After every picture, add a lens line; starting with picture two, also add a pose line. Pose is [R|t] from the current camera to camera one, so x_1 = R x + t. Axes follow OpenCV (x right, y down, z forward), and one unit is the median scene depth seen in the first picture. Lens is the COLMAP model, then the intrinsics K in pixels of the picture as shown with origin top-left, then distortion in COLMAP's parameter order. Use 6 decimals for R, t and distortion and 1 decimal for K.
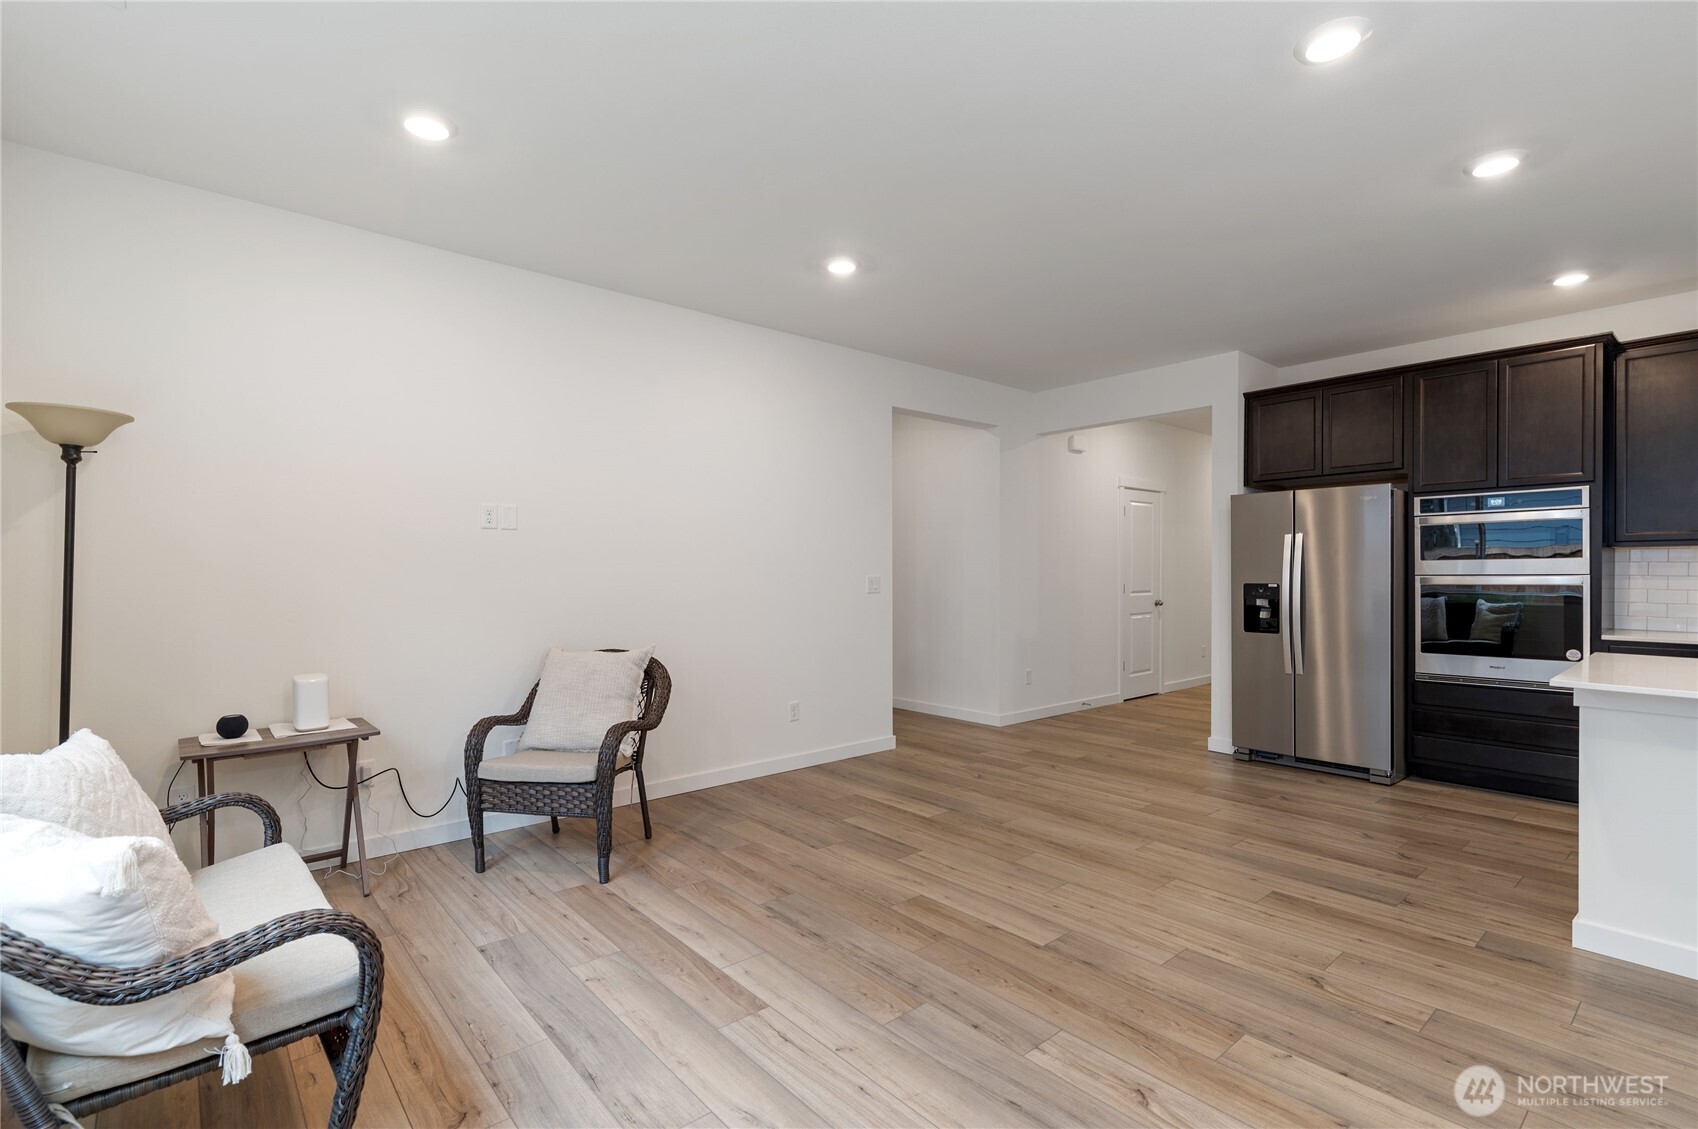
lens RADIAL K [[788.0, 0, 847.3], [0, 788.0, 578.8], [0, 0, 1]] dist [0.002671, 0.000760]
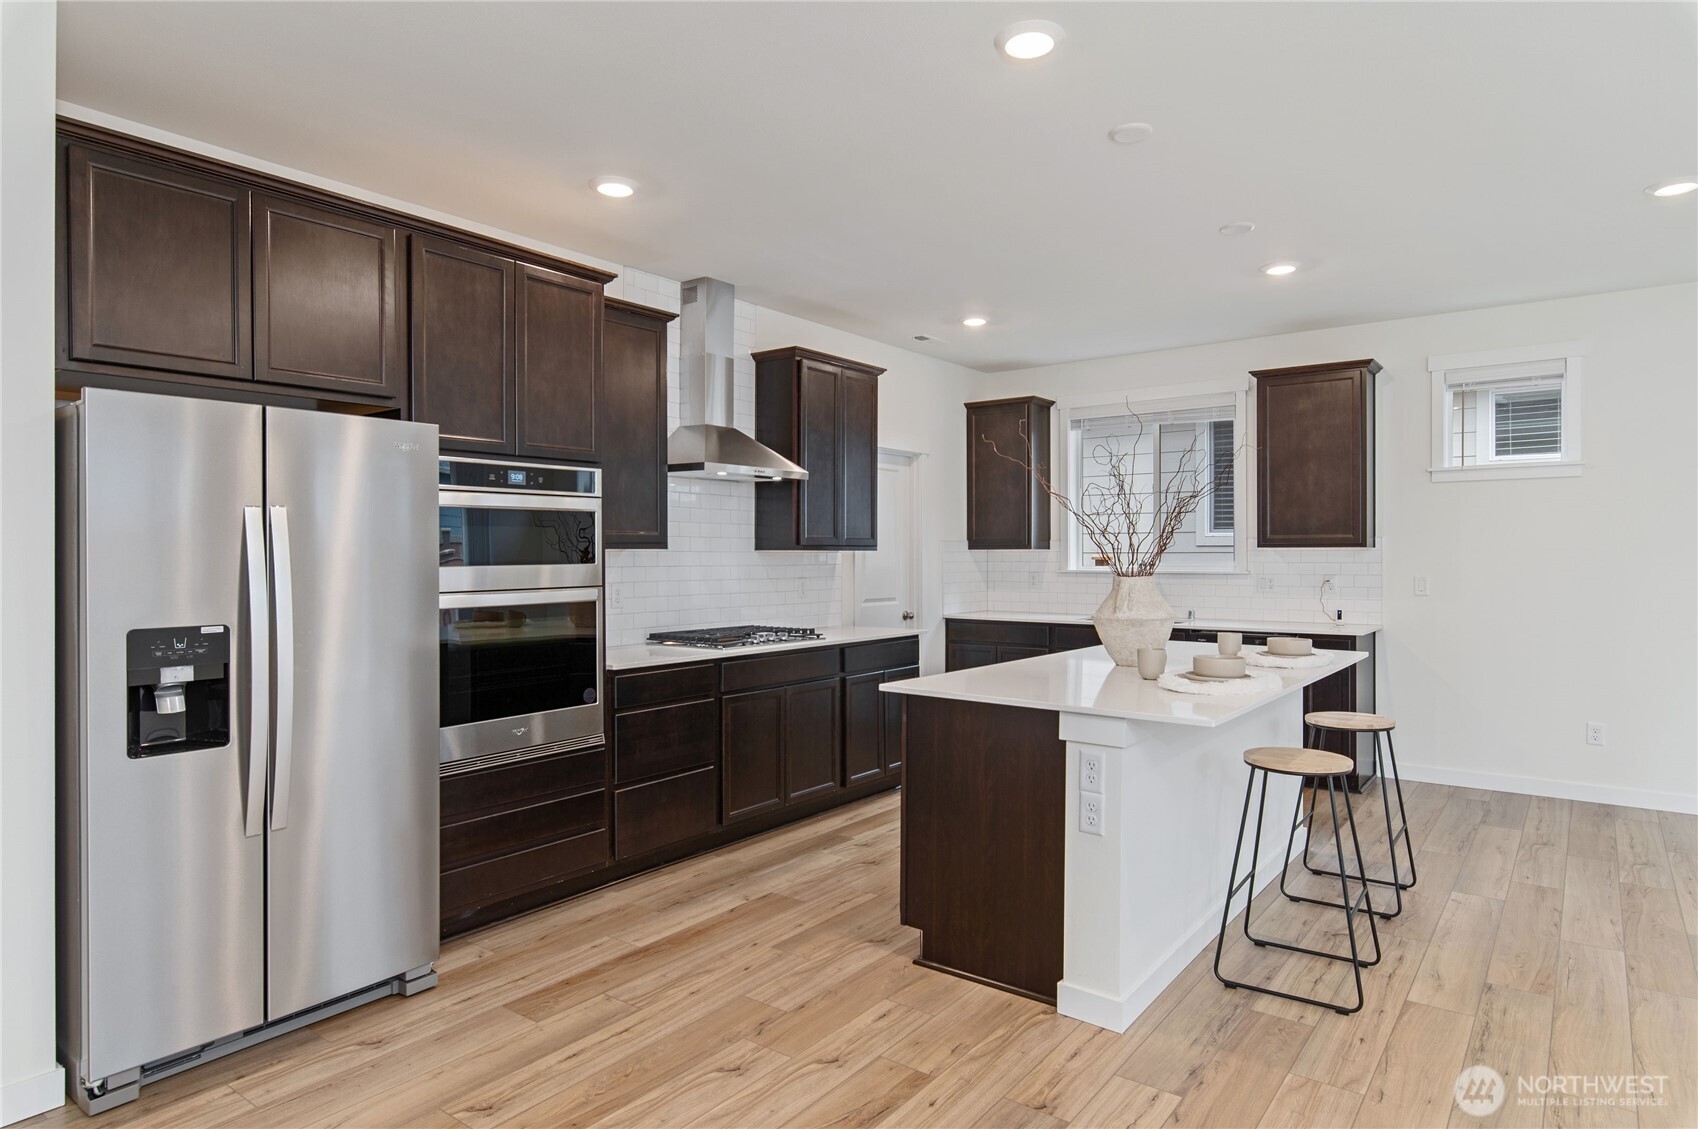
lens RADIAL K [[982.5, 0, 851.0], [0, 982.5, 558.5], [0, 0, 1]] dist [0.000086, -0.000030]
pose [[-0.210482, -0.000646, 0.977597, -0.033209], [0.013057, 0.999909, 0.003472, -0.034900], [-0.977510, 0.013495, -0.210455, 1.057248]]
